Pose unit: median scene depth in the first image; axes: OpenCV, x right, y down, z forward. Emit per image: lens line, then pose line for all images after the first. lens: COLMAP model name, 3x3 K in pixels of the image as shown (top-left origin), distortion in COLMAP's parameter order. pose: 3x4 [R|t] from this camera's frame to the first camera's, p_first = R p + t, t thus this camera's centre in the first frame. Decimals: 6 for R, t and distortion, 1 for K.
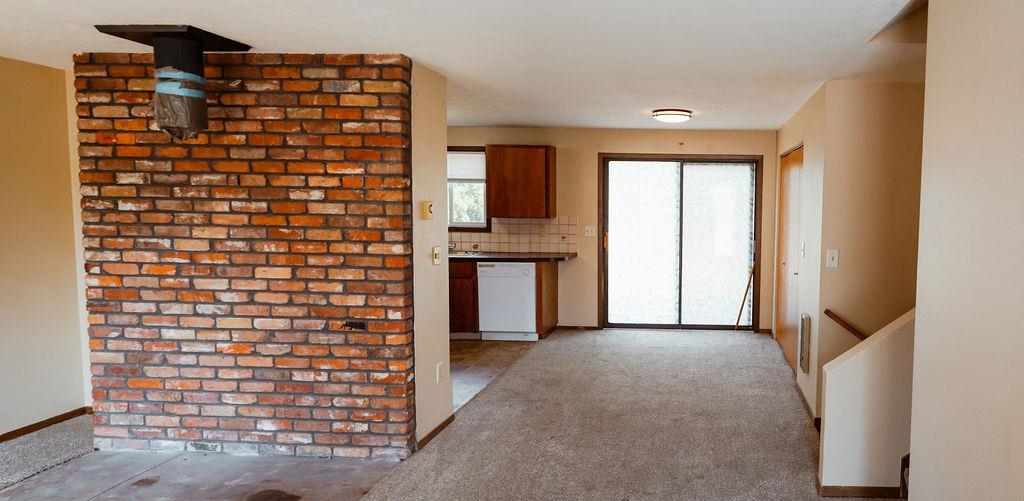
lens RADIAL K [[621.9, 0, 582.5], [0, 621.9, 247.4], [0, 0, 1]] dist [-0.032956, 0.002904]
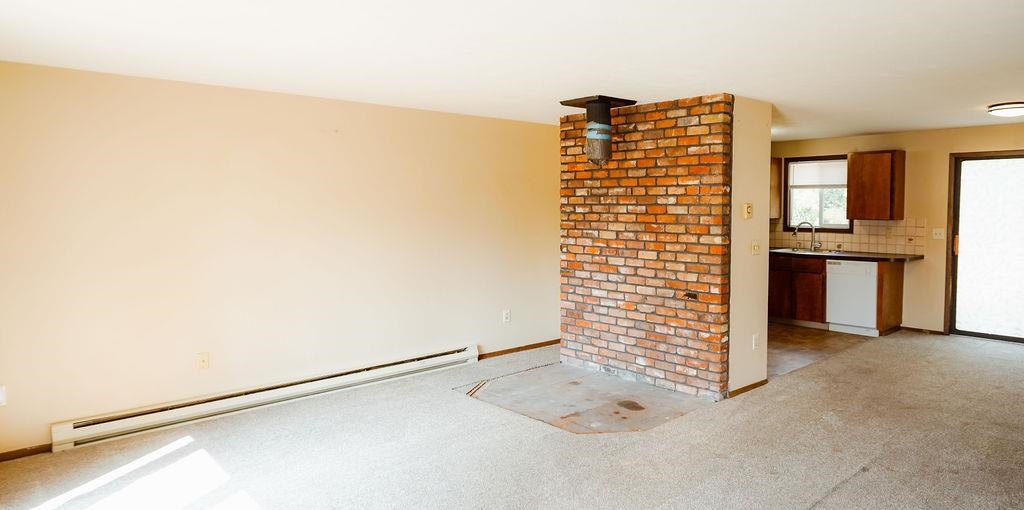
lens RADIAL K [[607.5, 0, 517.9], [0, 607.5, 257.2], [0, 0, 1]] dist [-0.026373, 0.002650]
pose [[0.649669, 0.050478, -0.758540, 0.369546], [-0.049704, 0.998479, 0.023874, 0.026866], [0.758591, 0.022192, 0.651189, -0.151217]]
